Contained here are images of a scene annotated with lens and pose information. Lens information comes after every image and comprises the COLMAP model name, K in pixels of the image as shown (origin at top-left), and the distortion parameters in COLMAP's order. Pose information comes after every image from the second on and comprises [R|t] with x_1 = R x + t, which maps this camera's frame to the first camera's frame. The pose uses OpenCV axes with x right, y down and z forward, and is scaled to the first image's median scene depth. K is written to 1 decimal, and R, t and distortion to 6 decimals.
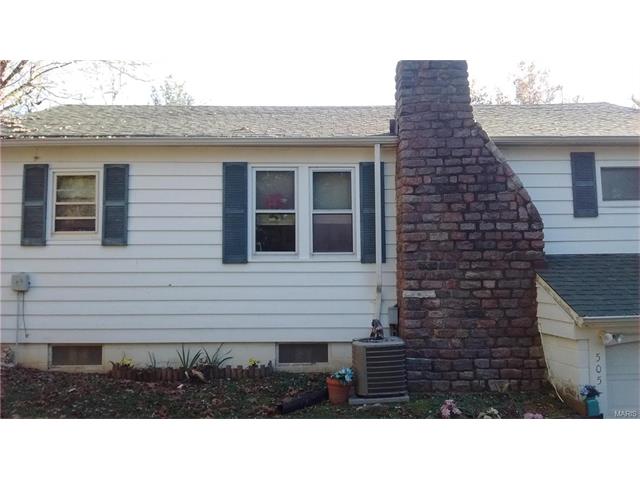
lens RADIAL K [[544.5, 0, 319.7], [0, 544.5, 241.3], [0, 0, 1]] dist [0.002740, -0.003914]
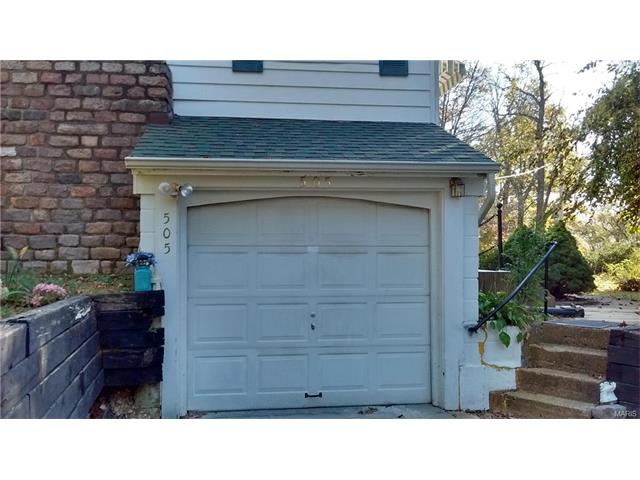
lens RADIAL K [[544.5, 0, 320.3], [0, 544.5, 238.8], [0, 0, 1]] dist [0.002740, -0.003914]
pose [[0.995467, 0.011124, 0.094459, 0.566454], [-0.015589, 0.998789, 0.046665, 0.176076], [-0.093825, -0.047926, 0.994434, 0.193992]]
